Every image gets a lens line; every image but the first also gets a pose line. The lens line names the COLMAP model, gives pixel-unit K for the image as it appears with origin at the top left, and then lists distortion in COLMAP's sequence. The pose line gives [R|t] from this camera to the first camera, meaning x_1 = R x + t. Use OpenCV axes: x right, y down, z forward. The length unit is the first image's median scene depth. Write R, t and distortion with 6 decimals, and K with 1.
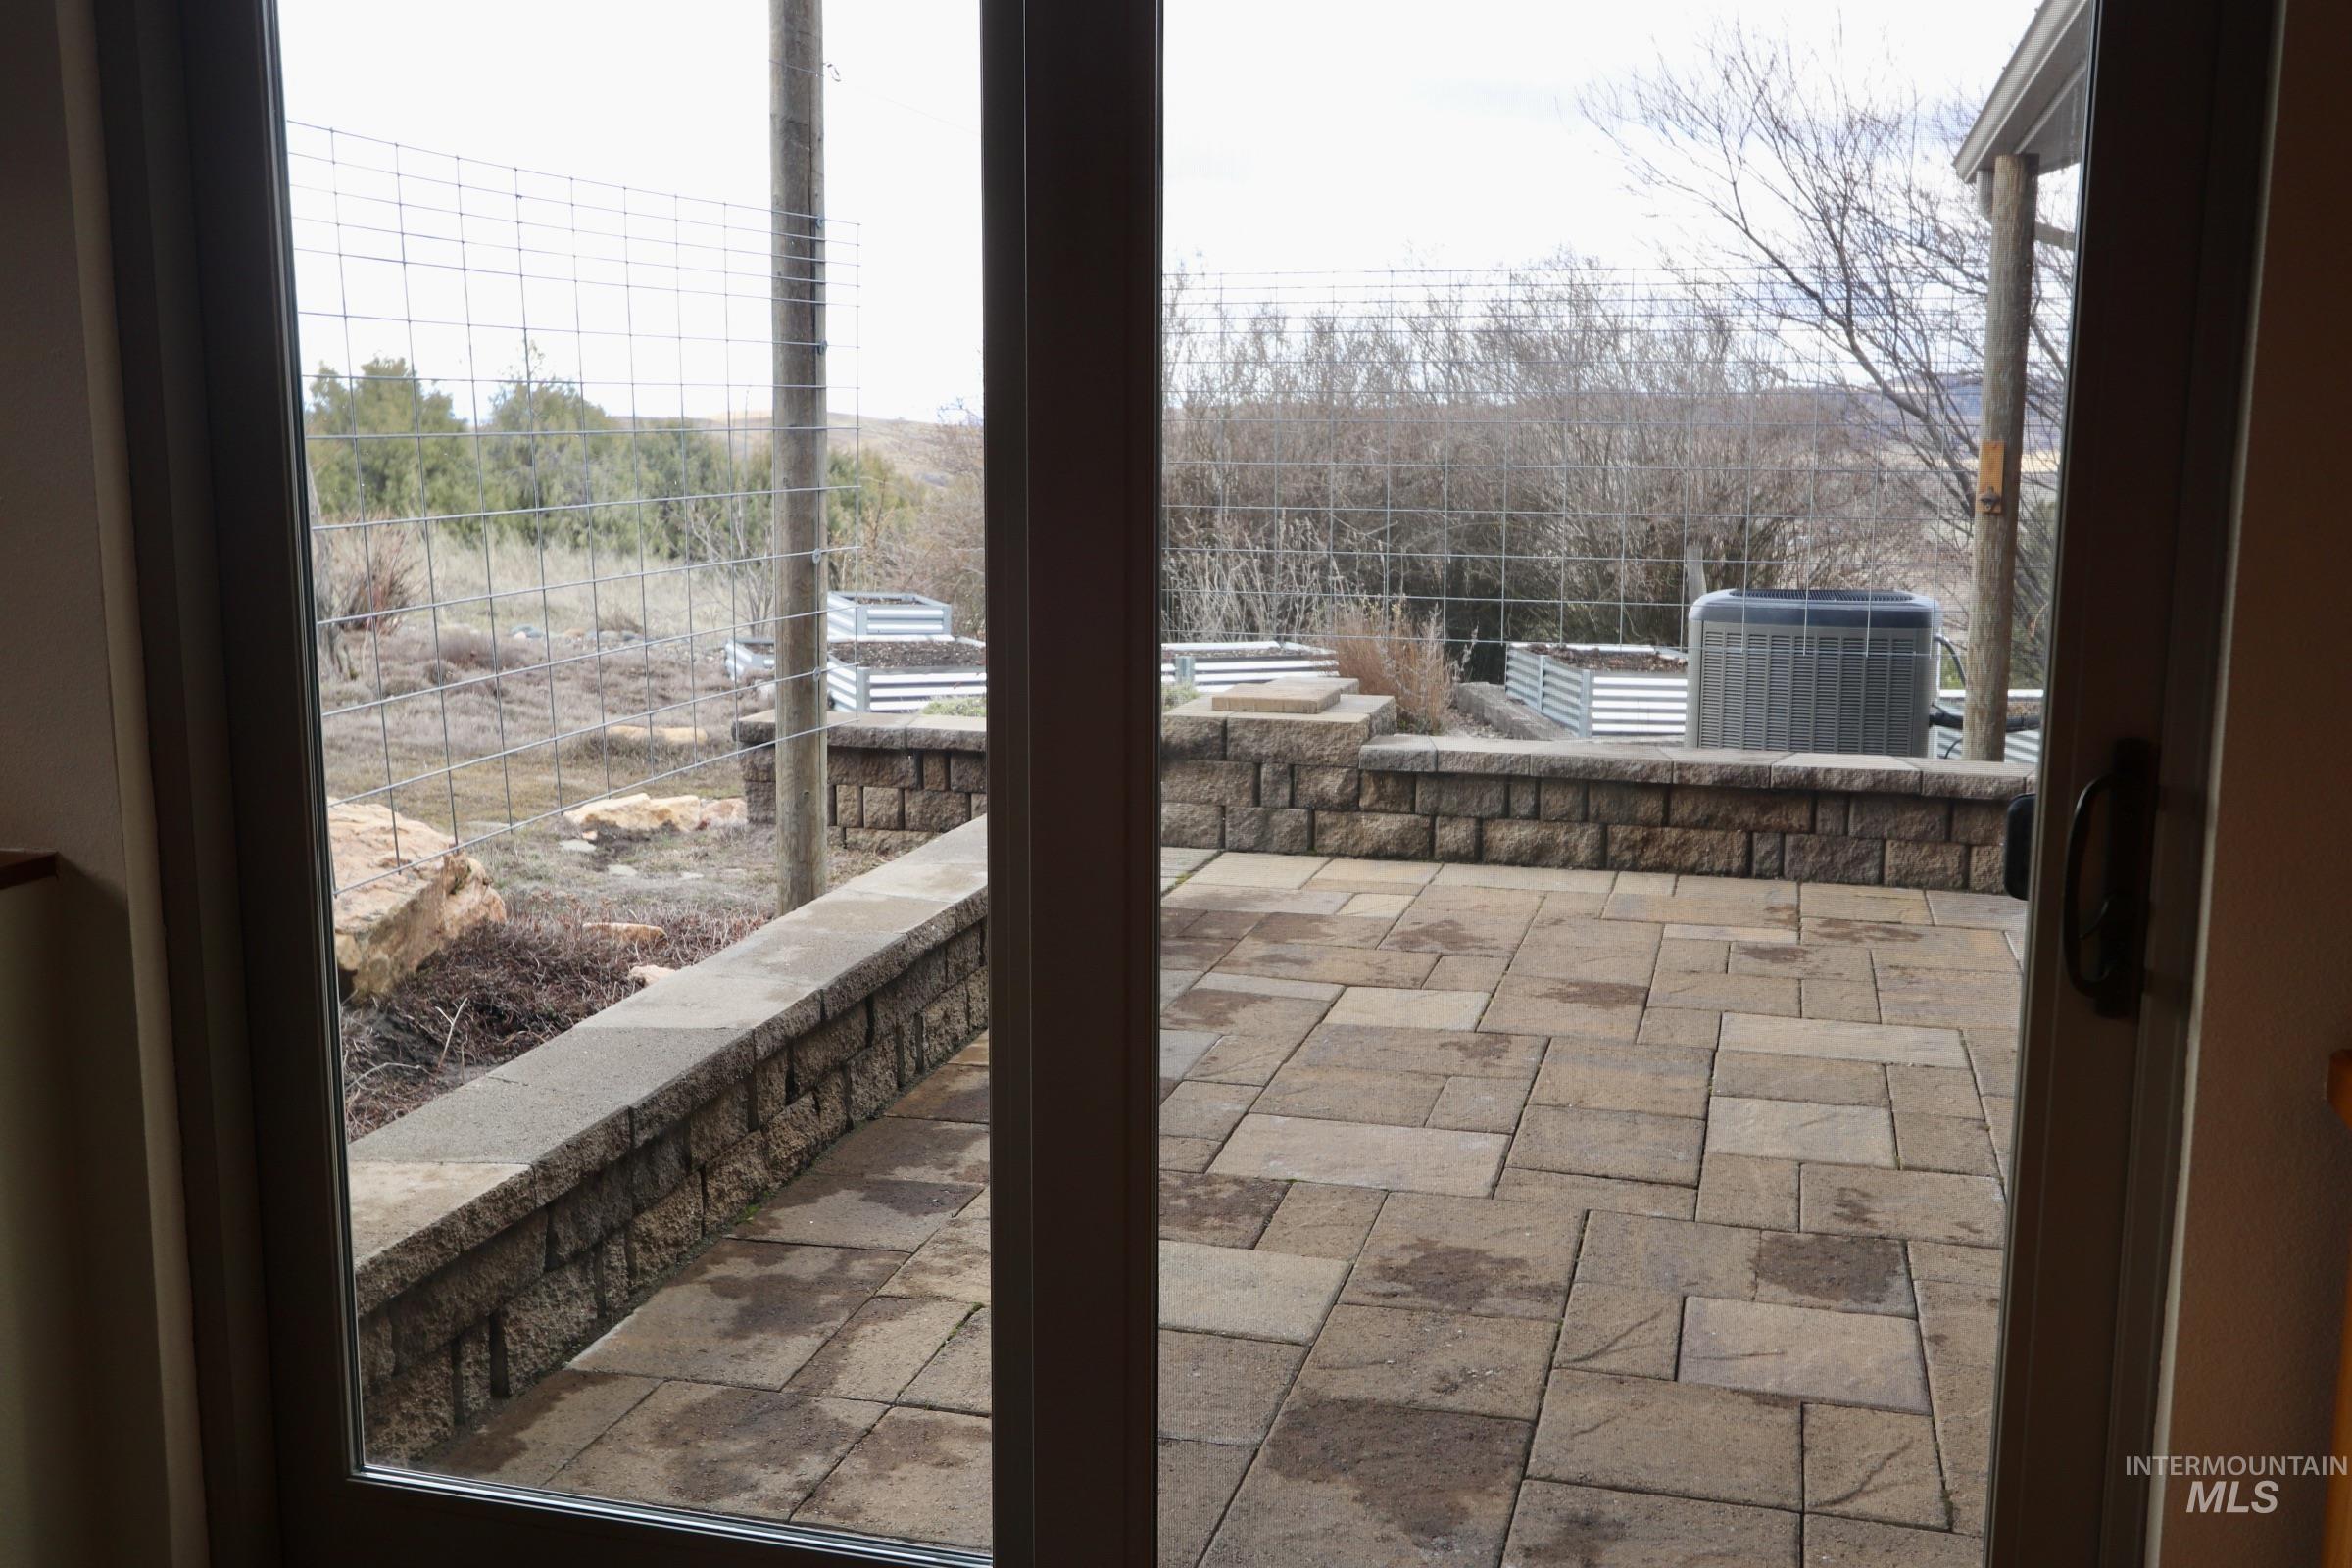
lens RADIAL K [[2234.6, 0, 1171.9], [0, 2234.6, 799.3], [0, 0, 1]] dist [0.018083, 0.000000]
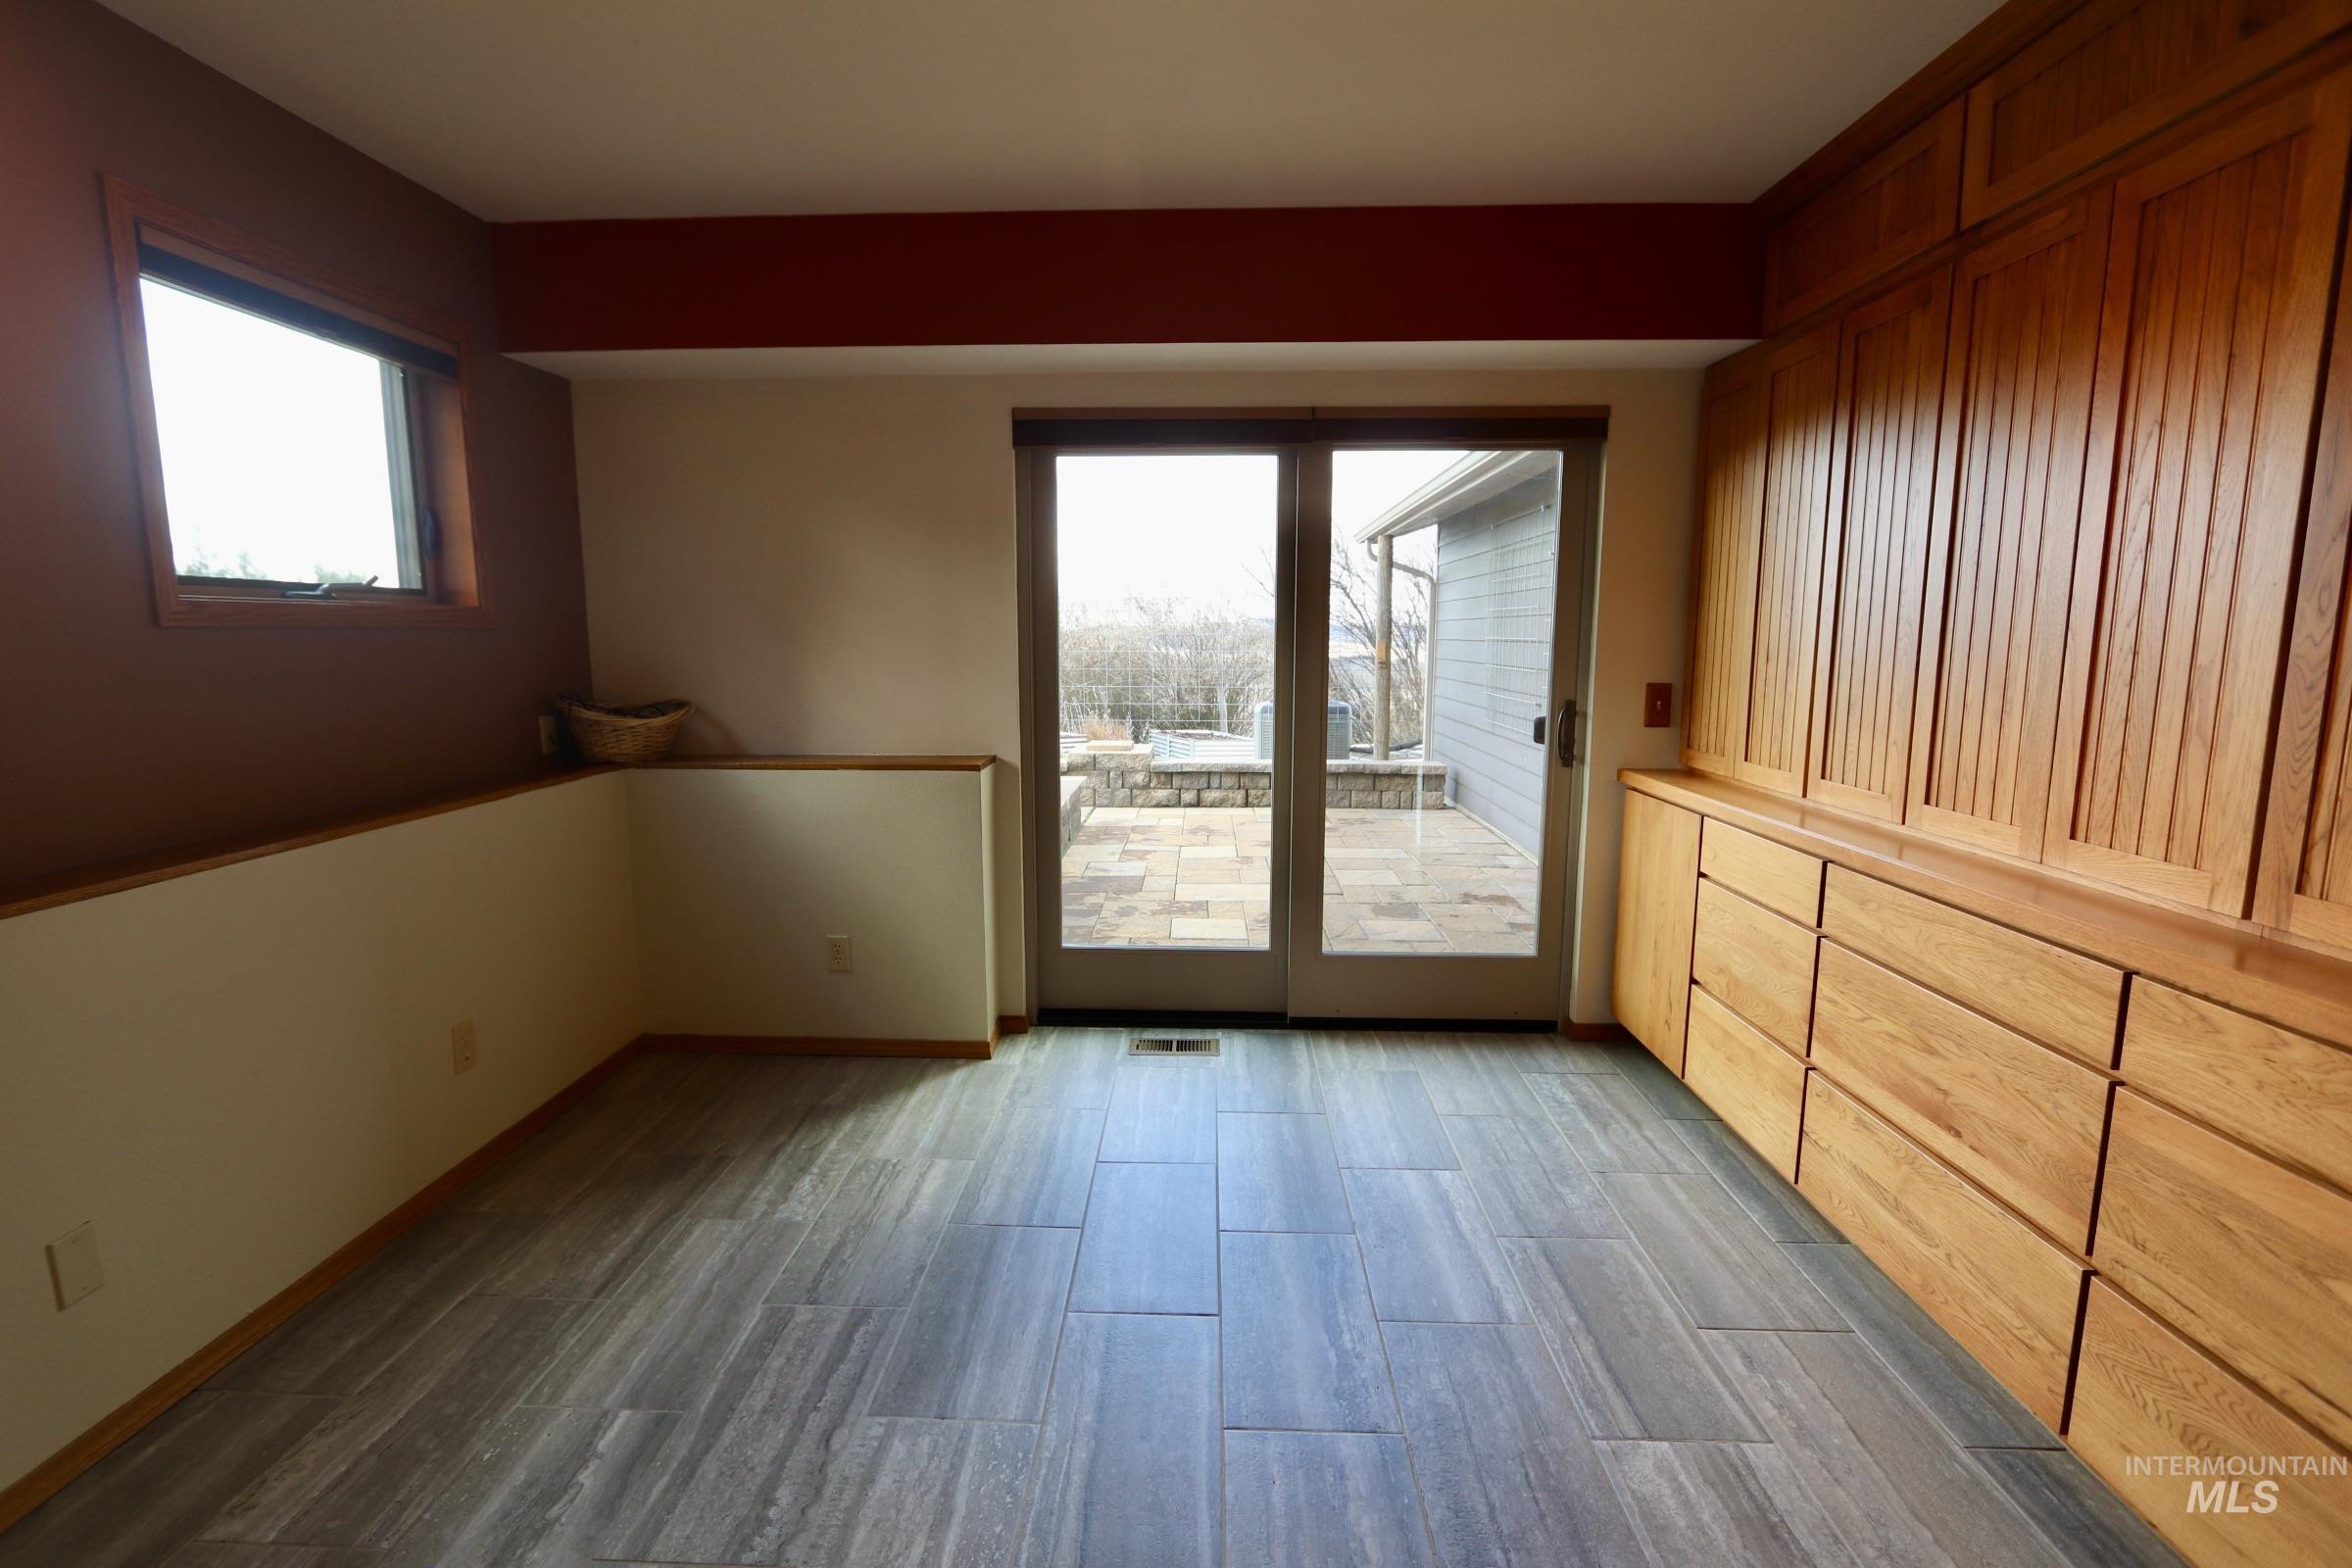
lens RADIAL K [[1081.3, 0, 1156.2], [0, 1081.3, 784.8], [0, 0, 1]] dist [-0.019692, 0.003237]
pose [[0.974295, -0.034291, 0.222652, -0.184926], [0.041859, 0.998692, -0.029359, 0.037918], [-0.221354, 0.037925, 0.974456, -0.188921]]
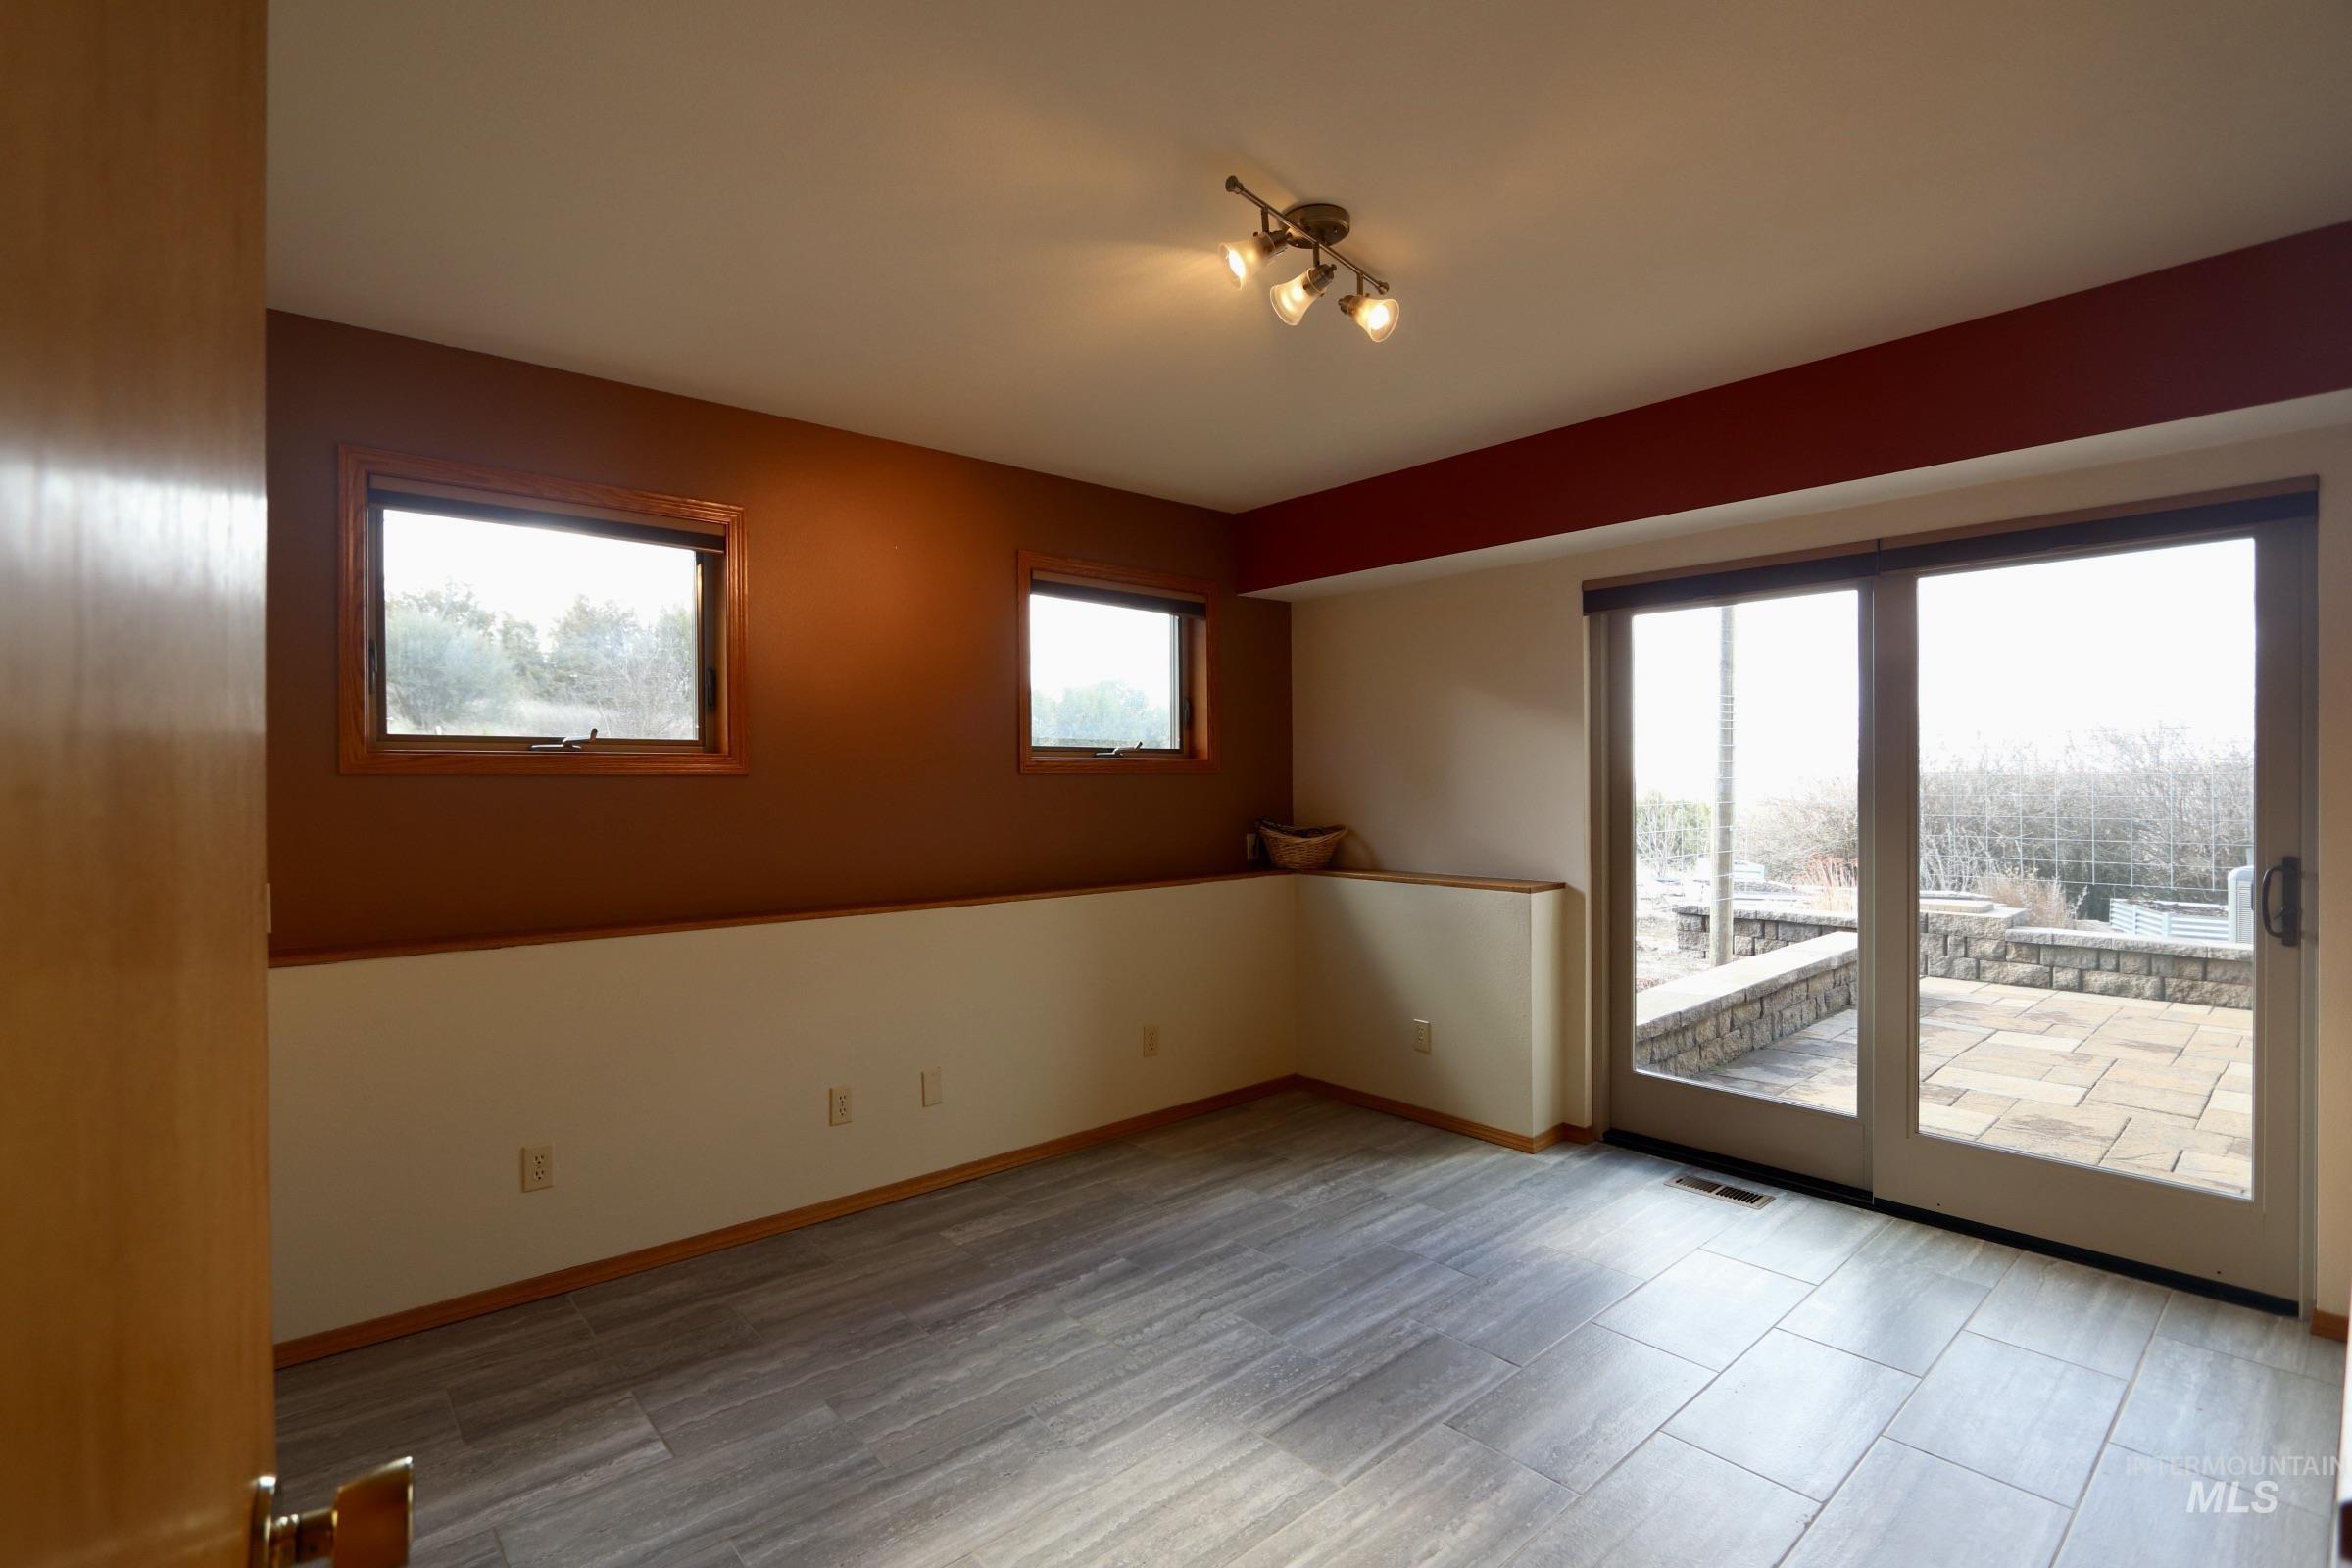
lens RADIAL K [[1081.3, 0, 1162.0], [0, 1081.3, 782.5], [0, 0, 1]] dist [-0.019692, 0.003237]
pose [[0.831959, -0.006961, -0.554794, -0.015763], [-0.087447, 0.985779, -0.143503, 0.053267], [0.547903, 0.167904, 0.819519, -0.264632]]
